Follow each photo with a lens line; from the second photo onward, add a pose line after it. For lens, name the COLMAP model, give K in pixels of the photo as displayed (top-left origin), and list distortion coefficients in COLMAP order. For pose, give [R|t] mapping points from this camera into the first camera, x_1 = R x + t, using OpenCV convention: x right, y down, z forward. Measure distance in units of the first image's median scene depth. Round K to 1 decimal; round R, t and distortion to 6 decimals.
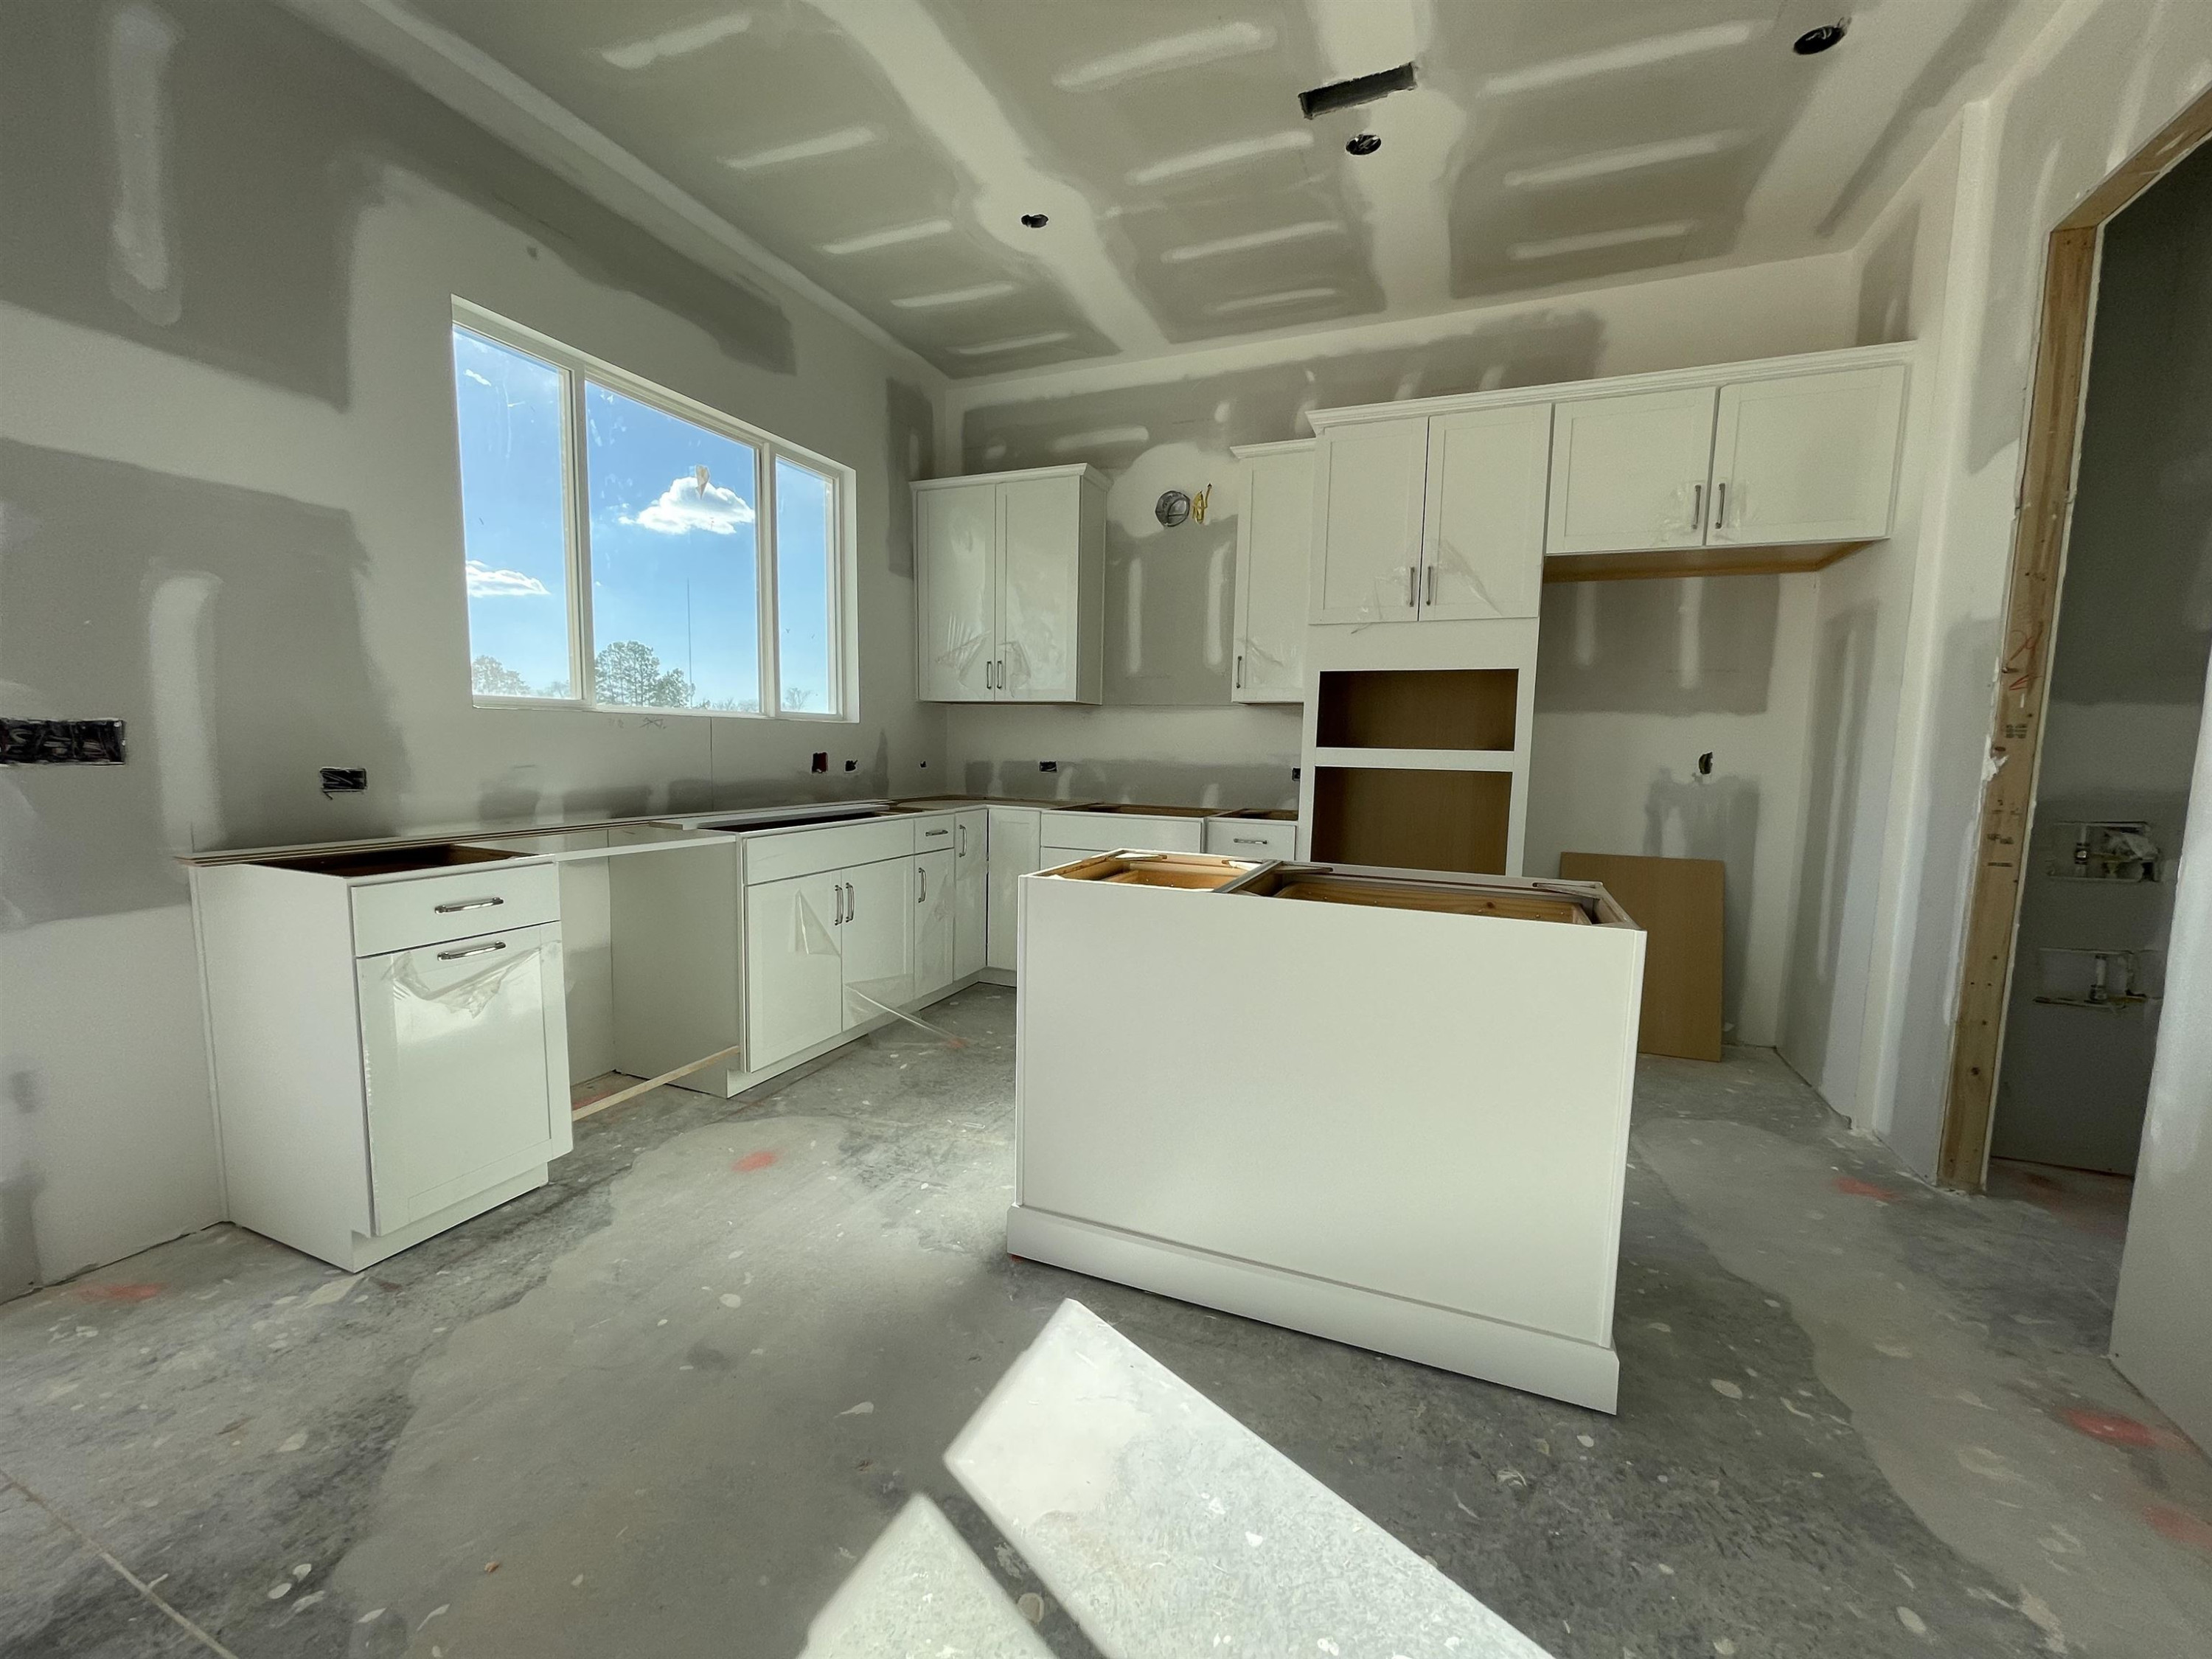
lens RADIAL K [[874.9, 0, 1106.0], [0, 874.9, 829.5], [0, 0, 1]] dist [-0.008772, -0.000132]
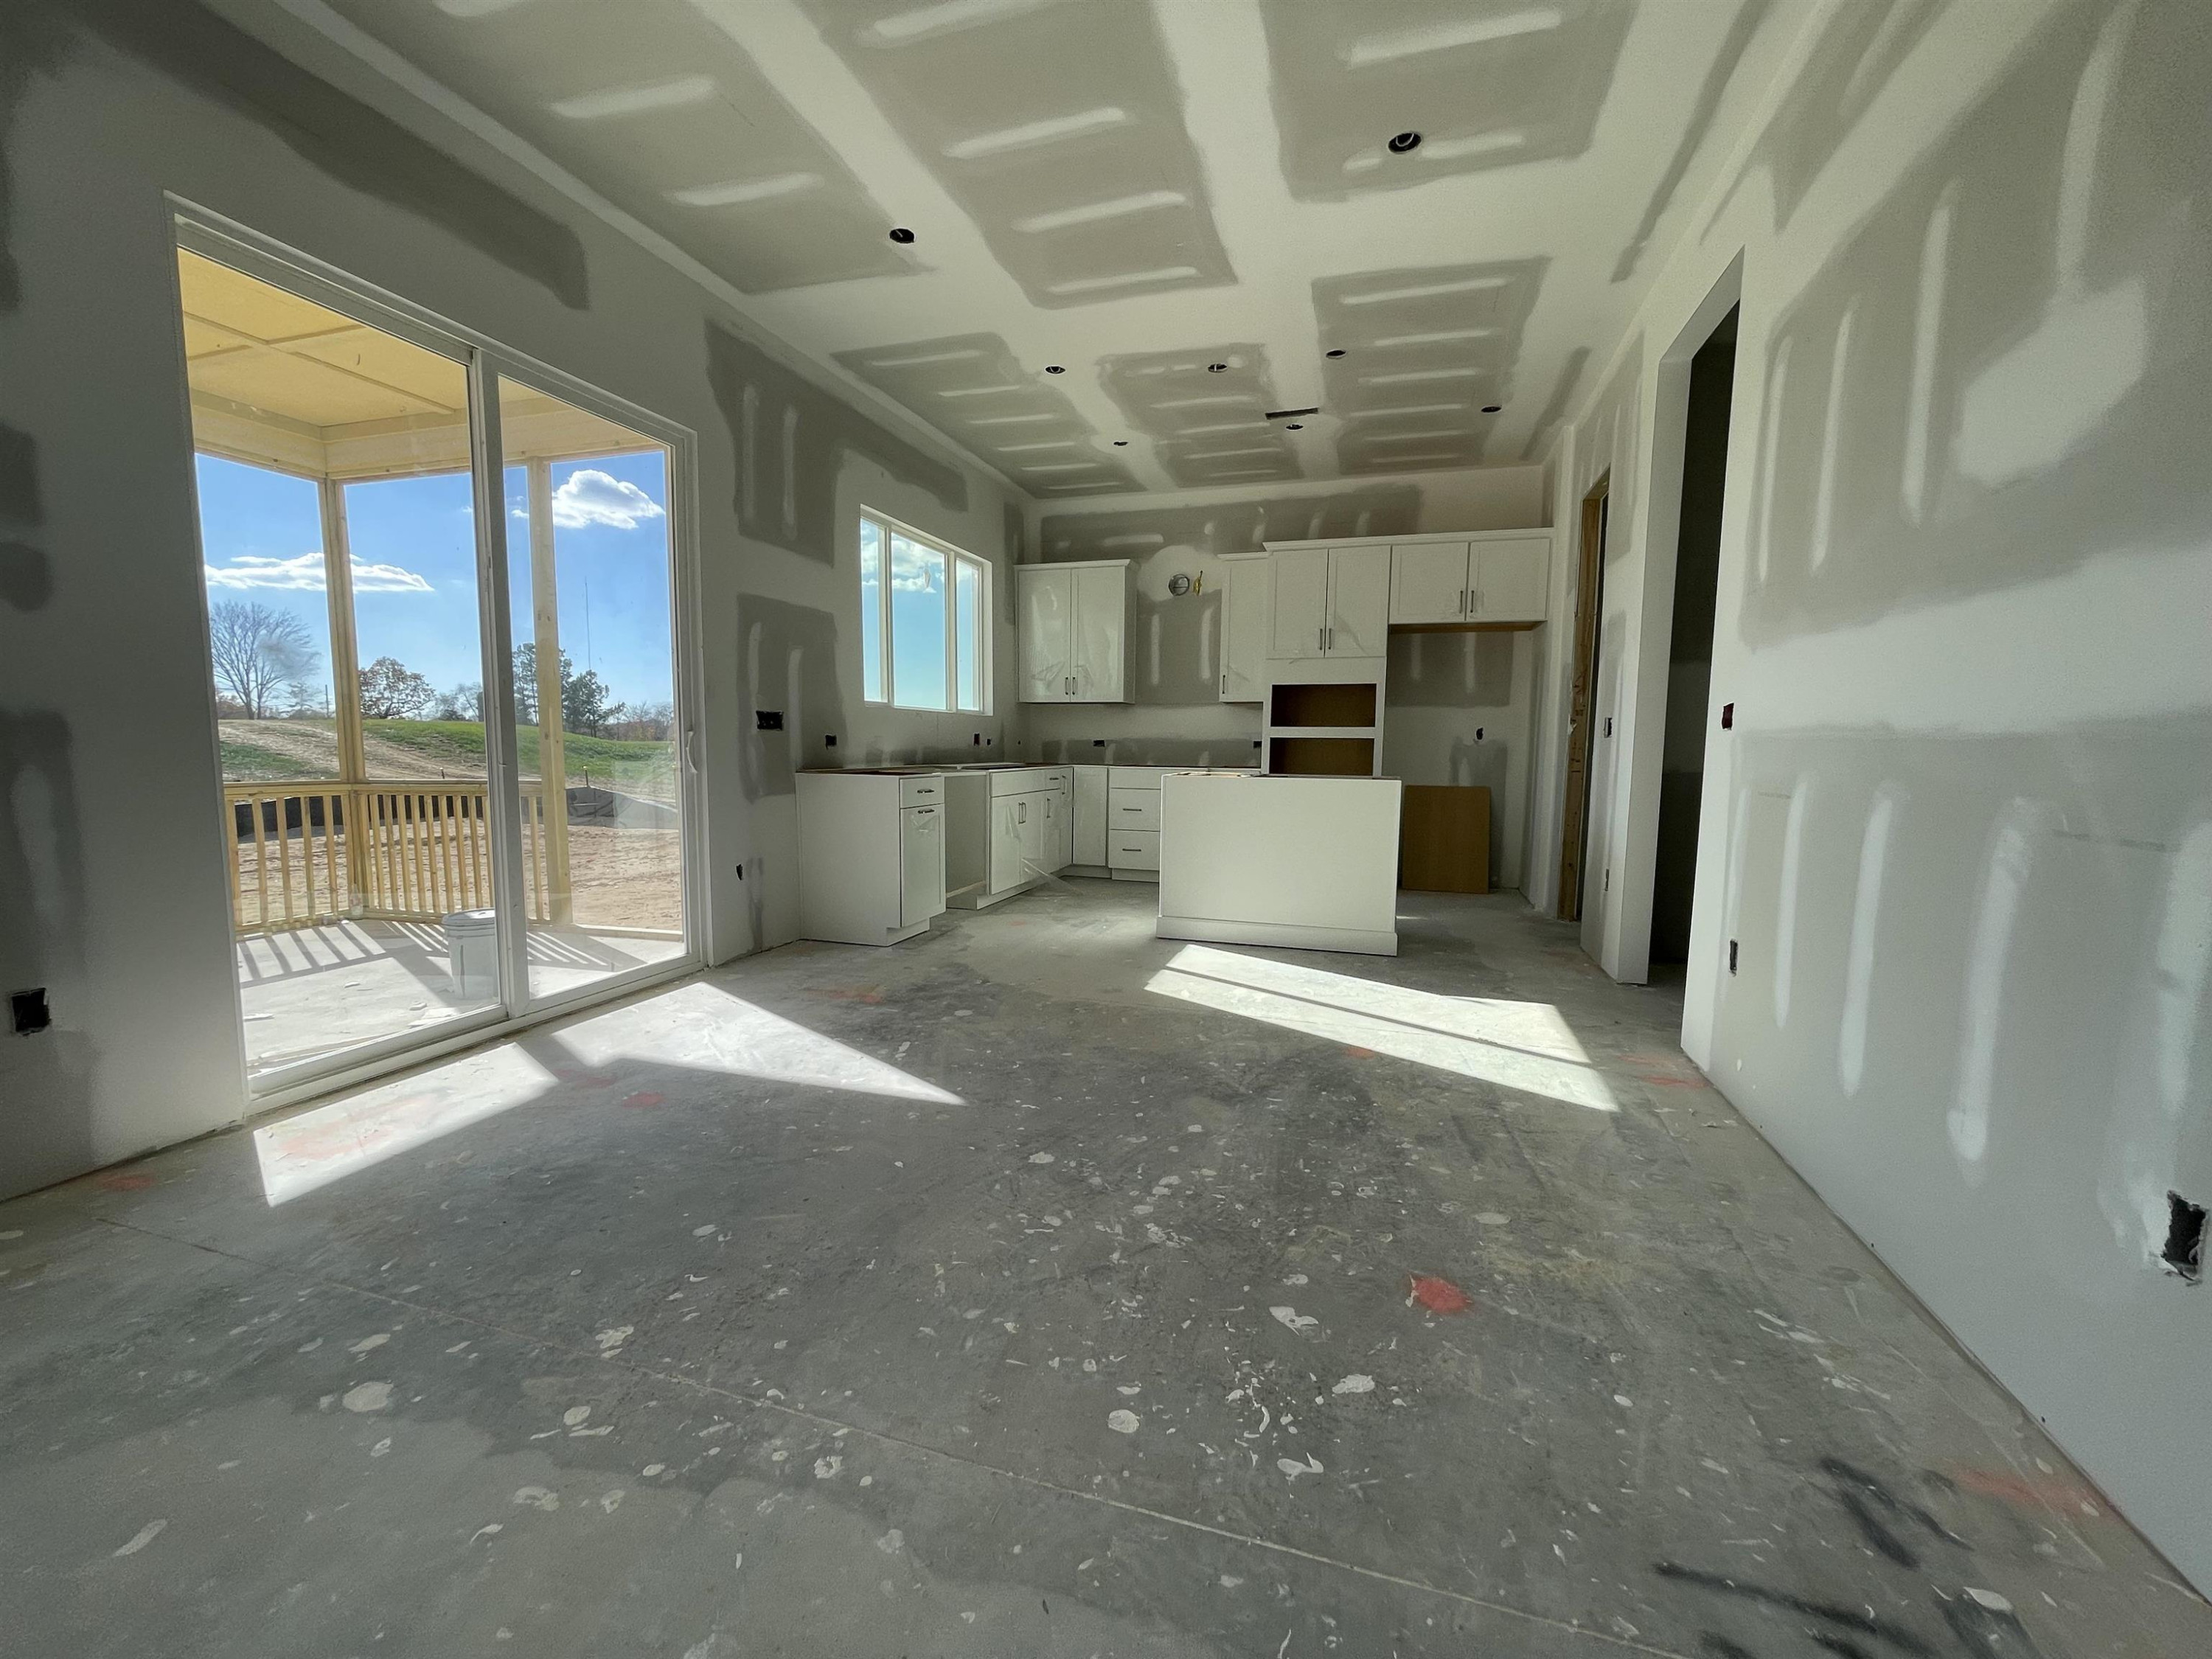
lens RADIAL K [[889.0, 0, 1103.4], [0, 889.0, 831.5], [0, 0, 1]] dist [-0.002250, -0.000787]
pose [[0.995977, -0.017906, 0.087801, -0.258587], [0.017930, 0.999839, 0.000515, 0.110562], [-0.087796, 0.001061, 0.996138, -0.766597]]
